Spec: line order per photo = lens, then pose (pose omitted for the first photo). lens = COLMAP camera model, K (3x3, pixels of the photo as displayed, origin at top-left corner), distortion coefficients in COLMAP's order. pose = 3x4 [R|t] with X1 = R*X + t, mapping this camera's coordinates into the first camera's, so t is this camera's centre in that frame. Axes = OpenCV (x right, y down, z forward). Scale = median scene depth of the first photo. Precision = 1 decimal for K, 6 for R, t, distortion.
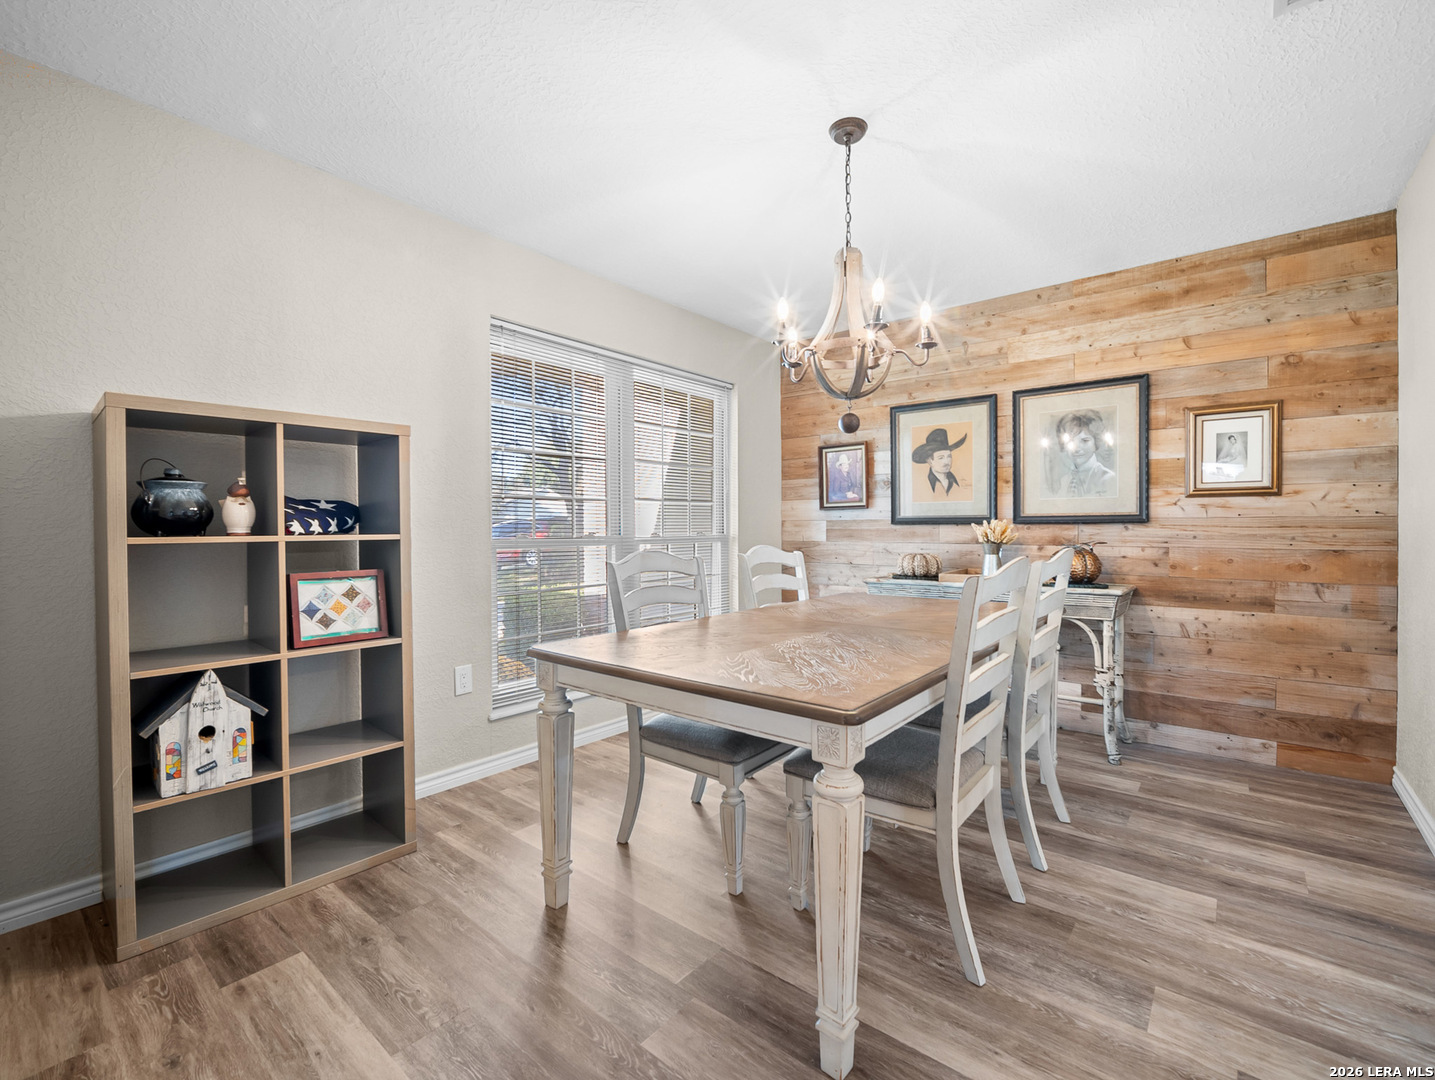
lens RADIAL K [[633.1, 0, 737.1], [0, 633.1, 533.6], [0, 0, 1]] dist [-0.026904, 0.010962]
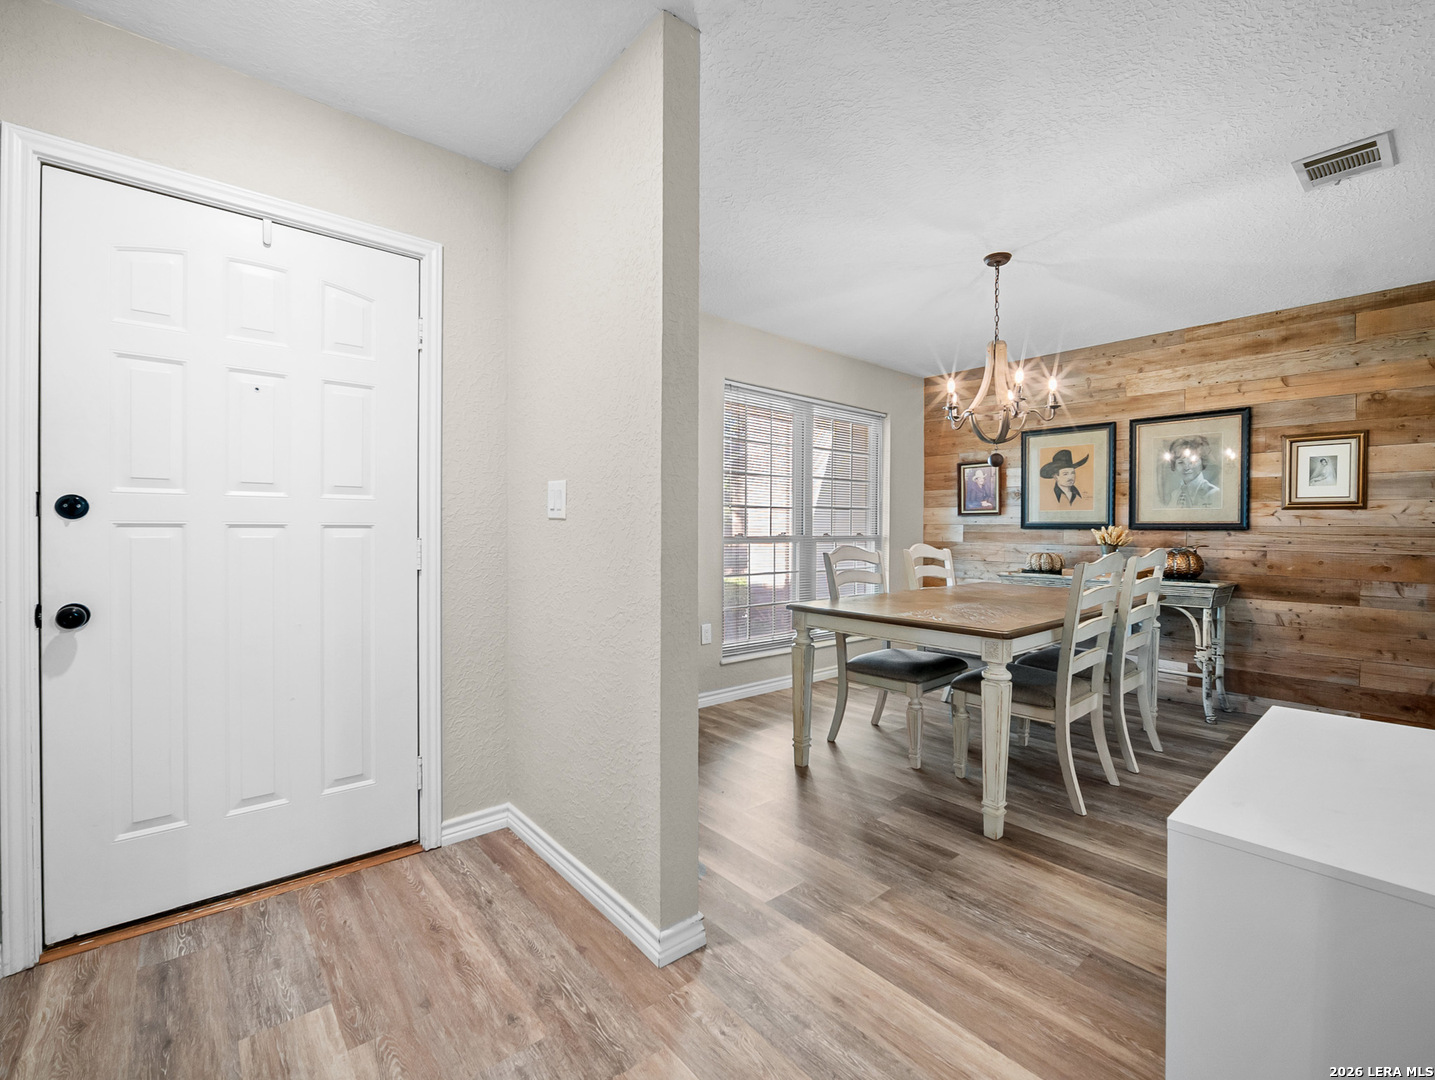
lens RADIAL K [[643.1, 0, 726.5], [0, 643.1, 533.0], [0, 0, 1]] dist [-0.021946, 0.006556]
pose [[0.983586, 0.012759, -0.179990, -0.118048], [-0.012876, 0.999917, 0.000517, 0.000528], [0.179981, 0.001809, 0.983668, -0.402874]]
